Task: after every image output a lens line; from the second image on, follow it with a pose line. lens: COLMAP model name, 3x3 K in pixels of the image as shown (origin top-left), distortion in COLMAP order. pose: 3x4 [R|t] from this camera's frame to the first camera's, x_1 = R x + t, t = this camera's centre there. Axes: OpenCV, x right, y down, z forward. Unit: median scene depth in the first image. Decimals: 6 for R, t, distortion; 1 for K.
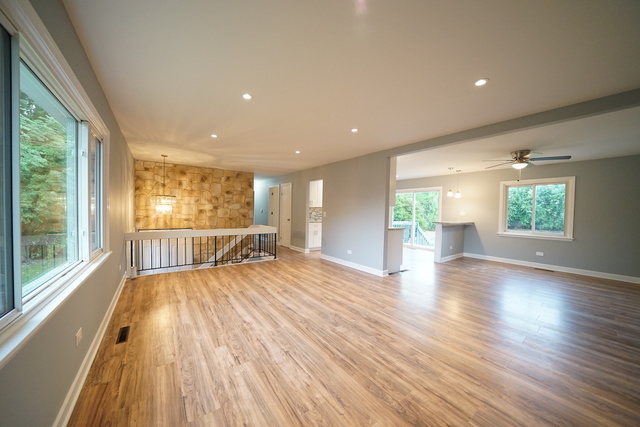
lens RADIAL K [[220.3, 0, 315.6], [0, 220.3, 215.0], [0, 0, 1]] dist [-0.025507, 0.002368]
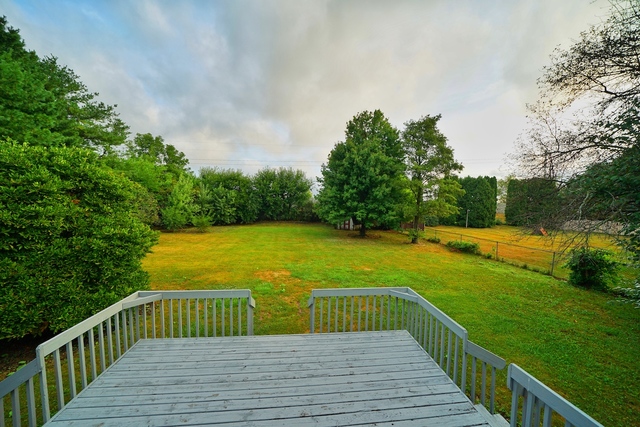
lens RADIAL K [[226.7, 0, 316.4], [0, 226.7, 215.2], [0, 0, 1]] dist [-0.017192, 0.000189]
pose [[0.495675, -0.044274, 0.867379, 0.770516], [0.012412, 0.998959, 0.043897, -0.030720], [-0.868419, -0.010993, 0.495709, 1.376994]]
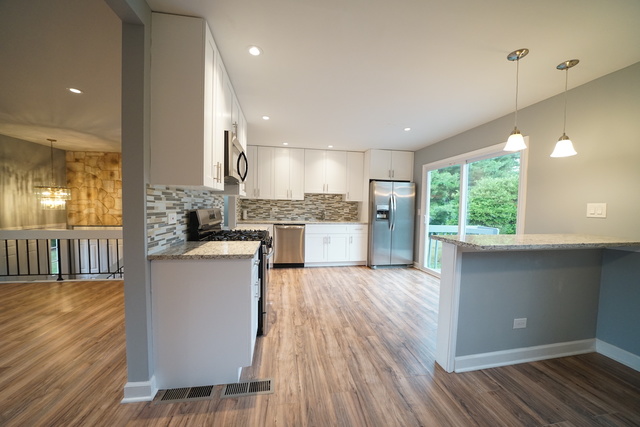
lens RADIAL K [[220.3, 0, 315.6], [0, 220.3, 215.0], [0, 0, 1]] dist [-0.025507, 0.002368]
pose [[0.890495, 0.015225, -0.454738, 0.479346], [-0.009051, 0.999835, 0.015751, -0.002356], [0.454903, -0.009910, 0.890486, 0.582334]]
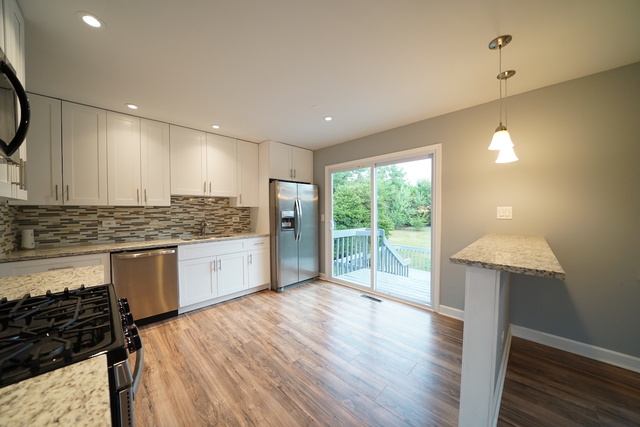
lens RADIAL K [[220.3, 0, 315.6], [0, 220.3, 215.0], [0, 0, 1]] dist [-0.025507, 0.002368]
pose [[0.988591, -0.030096, 0.147590, 0.335773], [0.029676, 0.999547, 0.005051, -0.015535], [-0.147675, -0.000613, 0.989036, 0.731804]]
